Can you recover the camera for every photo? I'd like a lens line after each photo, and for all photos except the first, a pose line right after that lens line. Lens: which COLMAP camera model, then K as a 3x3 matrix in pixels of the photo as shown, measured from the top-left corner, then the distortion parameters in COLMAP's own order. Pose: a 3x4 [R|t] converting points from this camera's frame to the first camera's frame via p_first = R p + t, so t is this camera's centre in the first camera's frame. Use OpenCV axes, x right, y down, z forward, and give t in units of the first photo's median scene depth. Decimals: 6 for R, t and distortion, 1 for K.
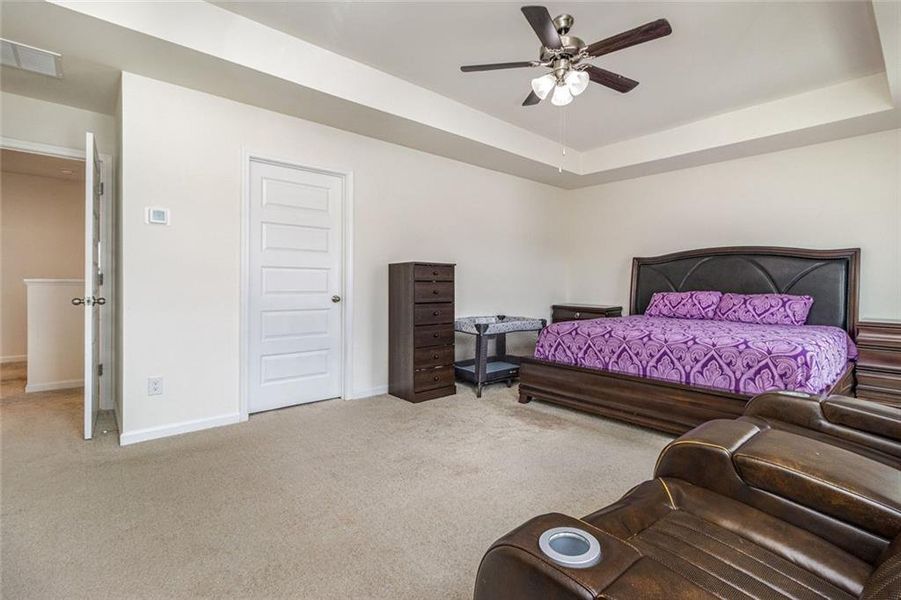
lens RADIAL K [[417.7, 0, 457.0], [0, 417.7, 287.3], [0, 0, 1]] dist [0.000808, 0.000184]
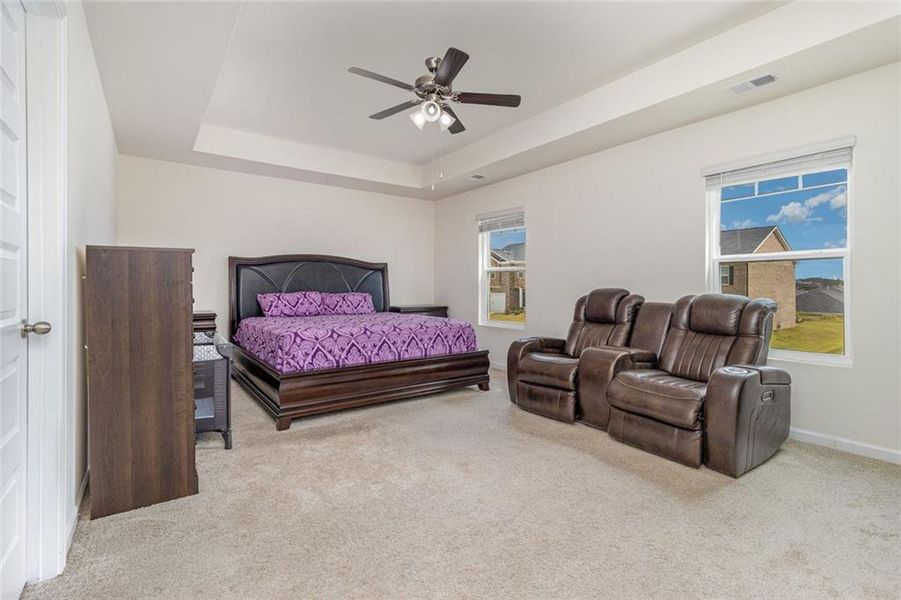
lens RADIAL K [[417.7, 0, 457.0], [0, 417.7, 287.3], [0, 0, 1]] dist [0.000808, 0.000184]
pose [[0.086360, -0.007665, 0.996235, -0.684973], [0.005440, 0.999959, 0.007222, -0.010451], [-0.996249, 0.004796, 0.086398, 0.628719]]
